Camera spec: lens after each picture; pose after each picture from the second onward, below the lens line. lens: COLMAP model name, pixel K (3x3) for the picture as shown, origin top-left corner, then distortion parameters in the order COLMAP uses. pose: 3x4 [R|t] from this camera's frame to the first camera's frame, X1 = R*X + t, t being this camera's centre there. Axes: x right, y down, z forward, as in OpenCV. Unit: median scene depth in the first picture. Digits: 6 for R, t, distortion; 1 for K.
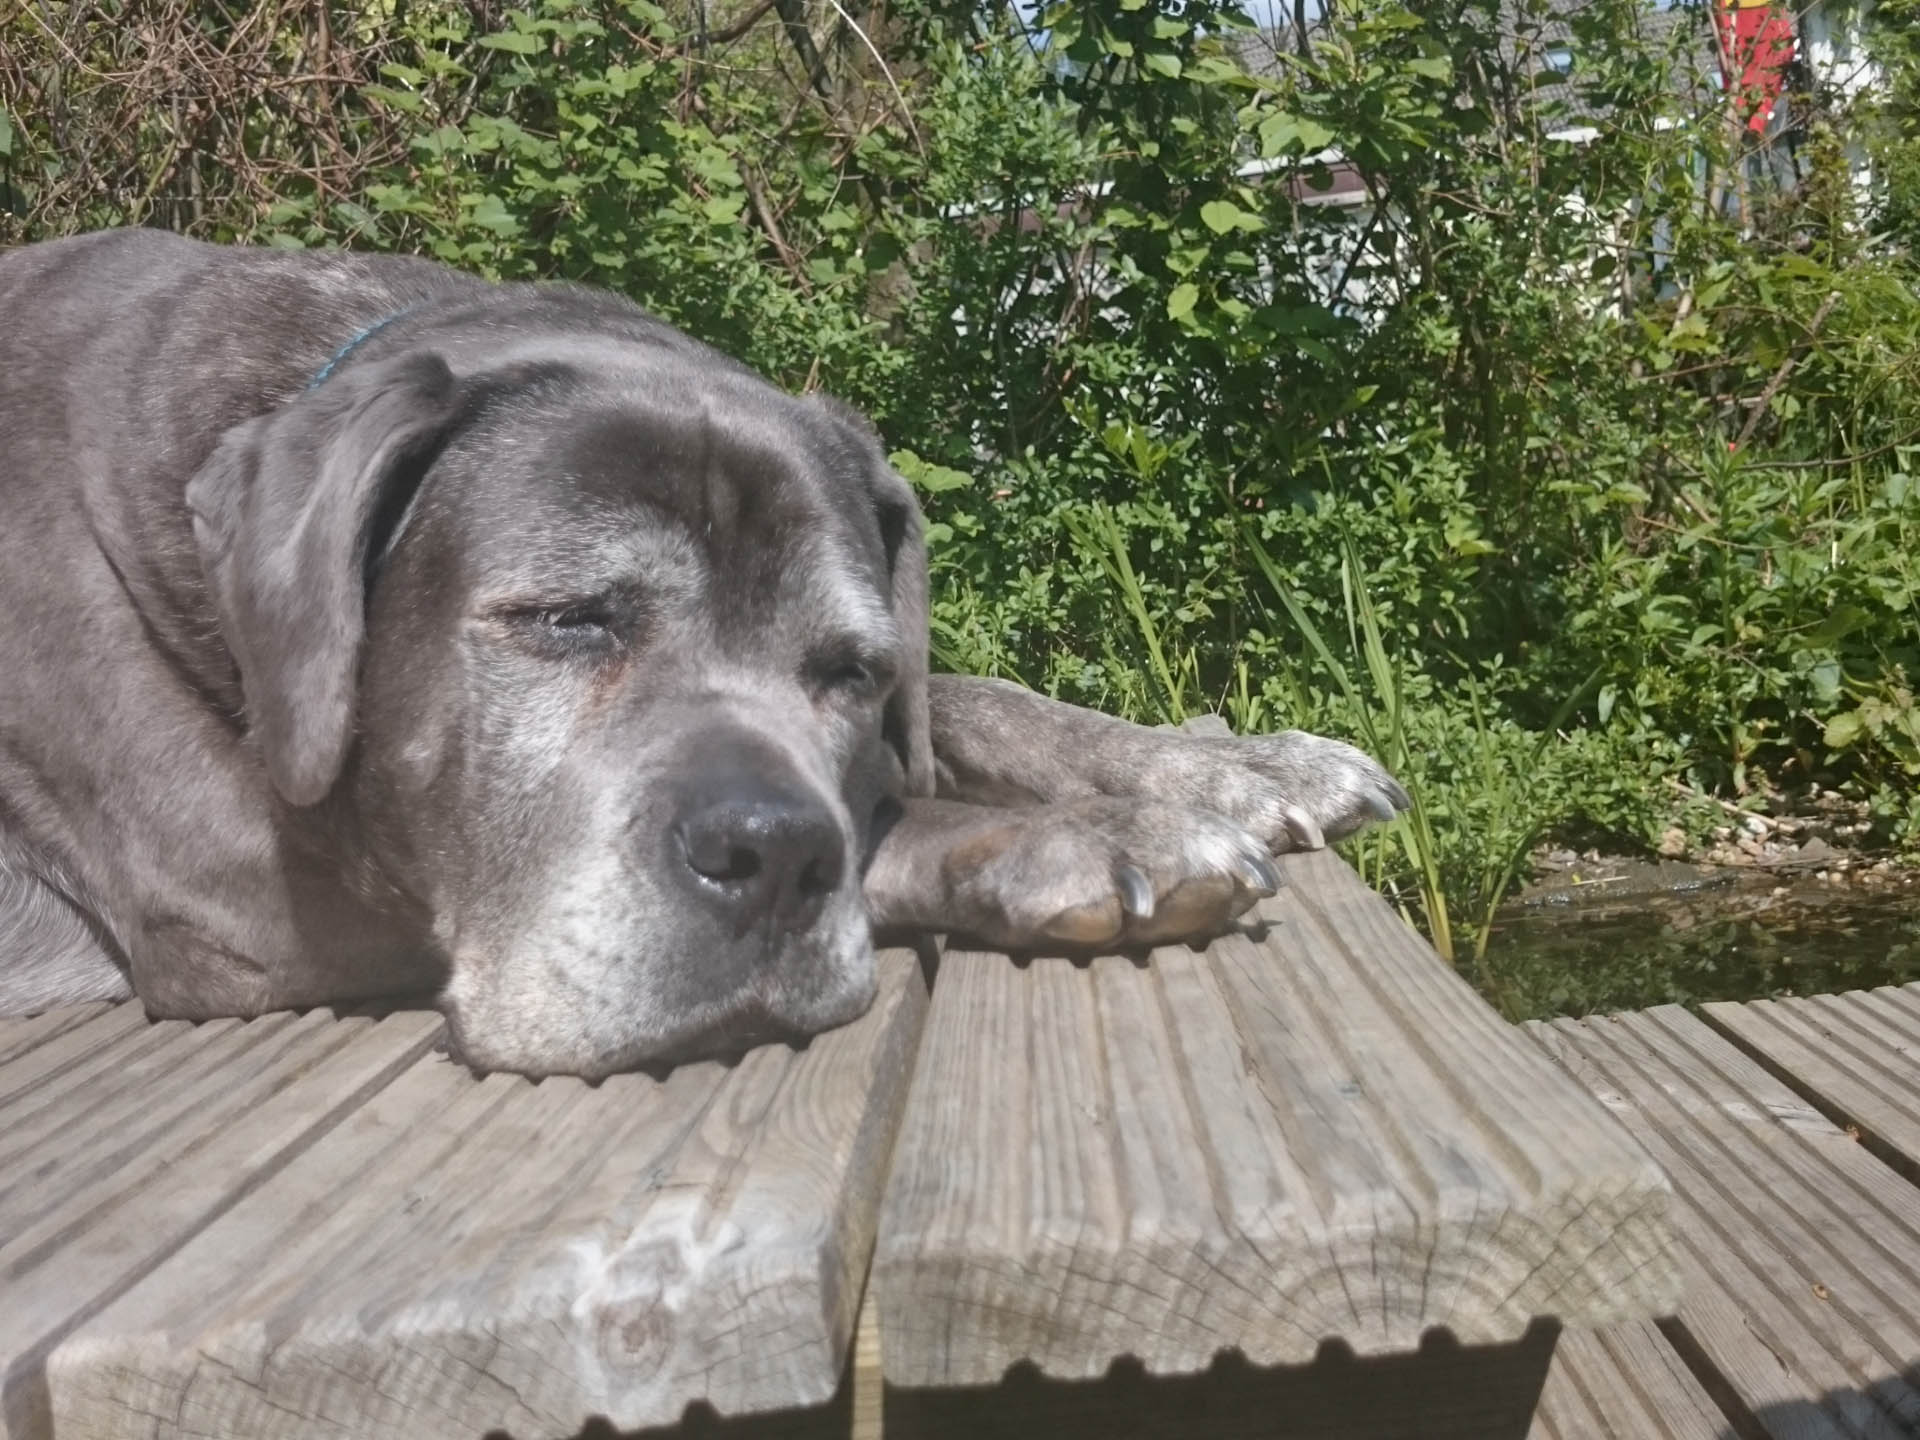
lens RADIAL K [[2194.3, 0, 912.8], [0, 2194.3, 714.6], [0, 0, 1]] dist [0.295112, -0.808193]
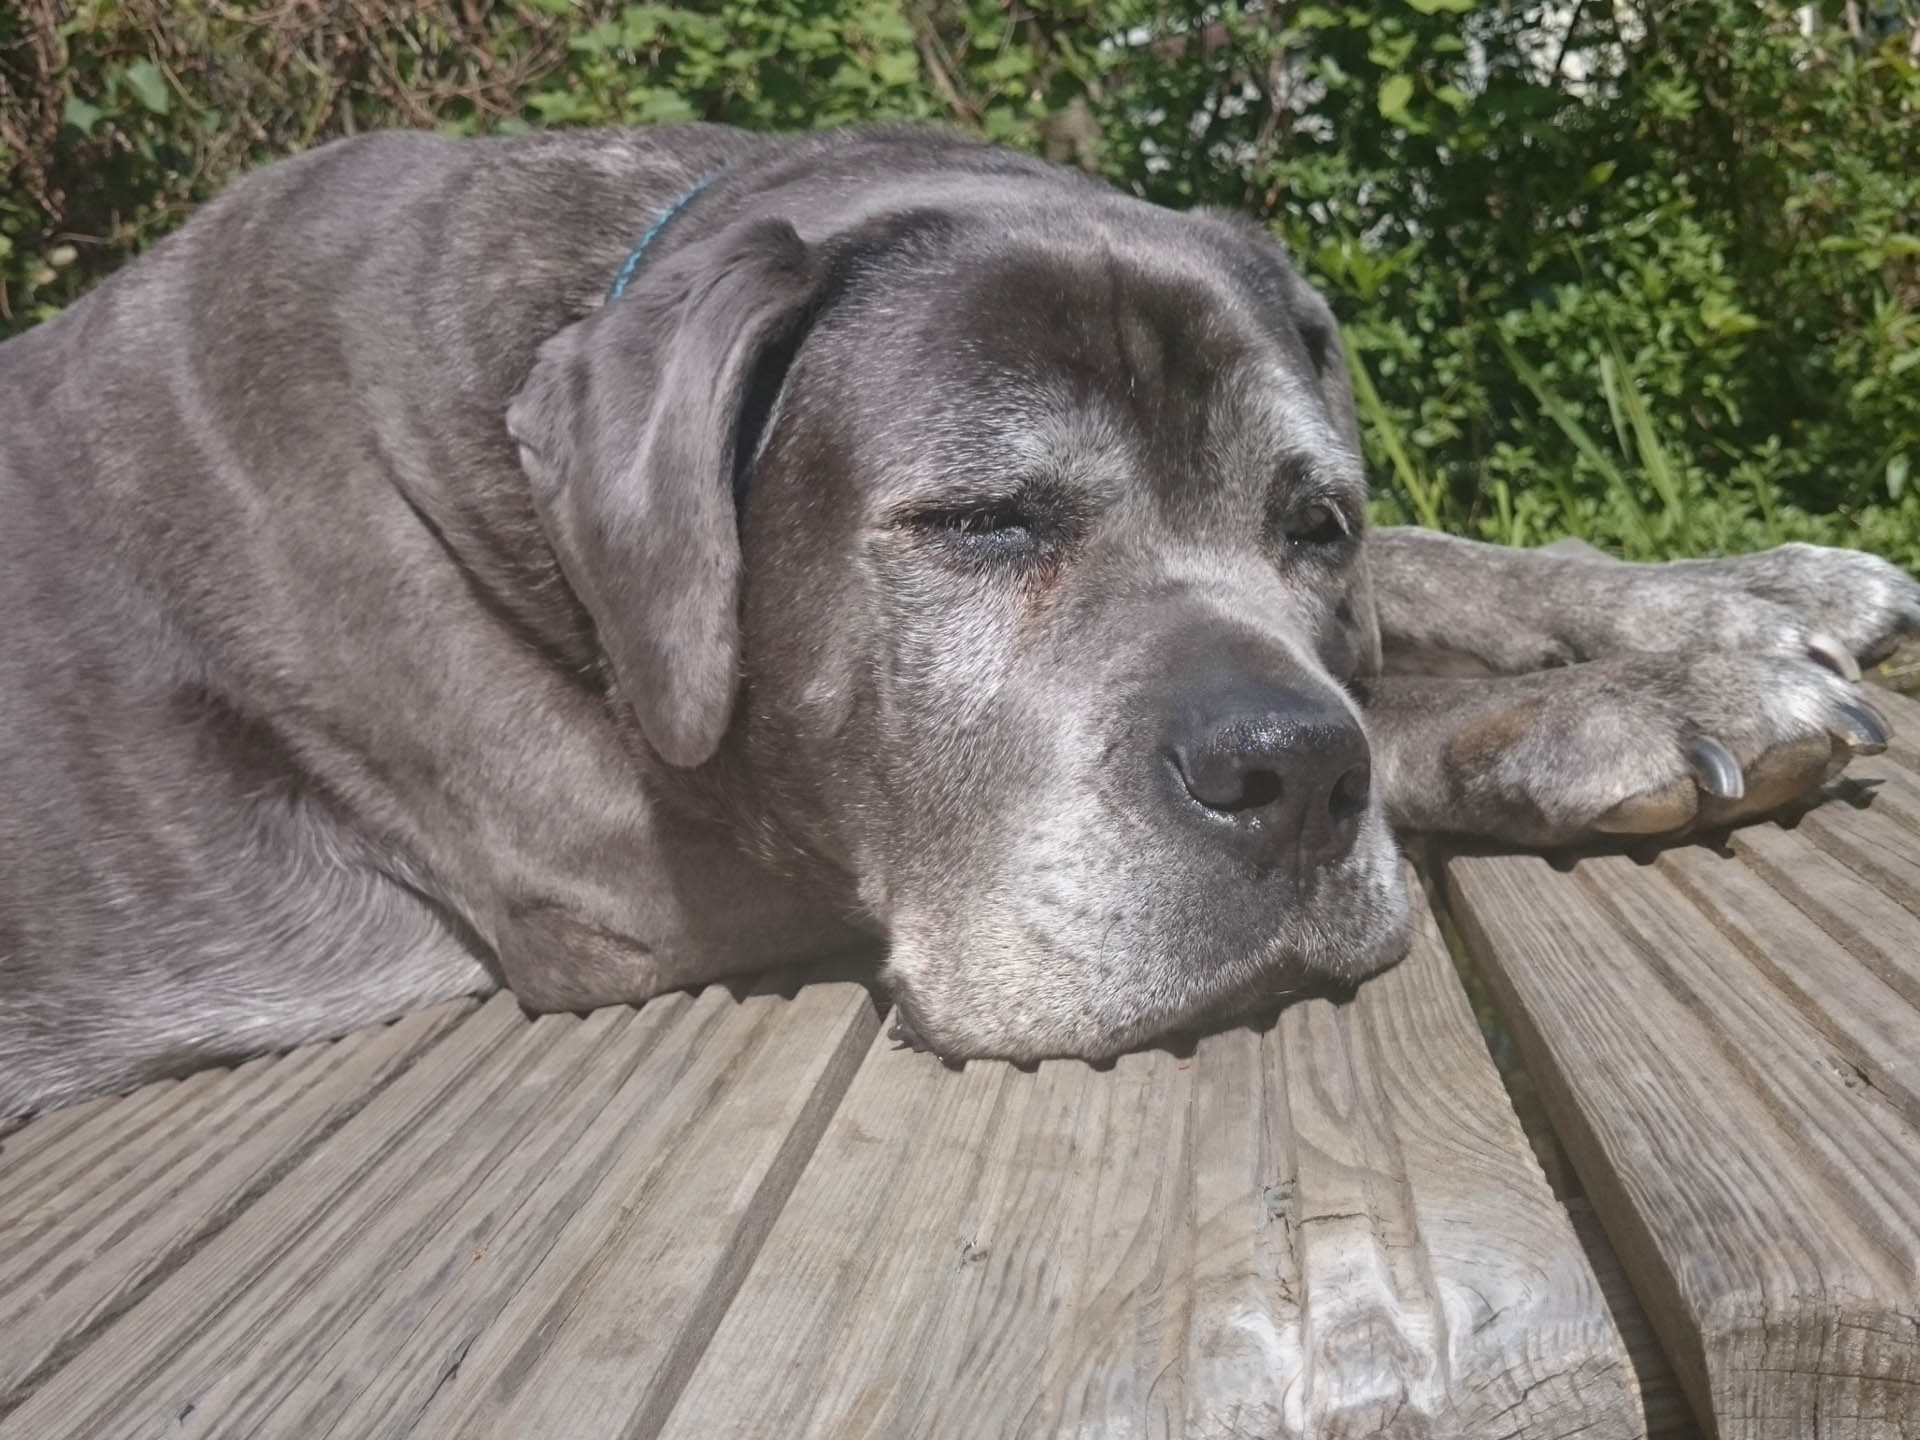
lens RADIAL K [[2194.3, 0, 912.8], [0, 2194.3, 714.6], [0, 0, 1]] dist [0.295112, -0.808193]
pose [[0.990127, -0.112224, -0.083985, -0.102497], [0.116808, 0.991802, 0.051806, -0.012467], [0.077483, -0.061104, 0.995119, 0.141207]]
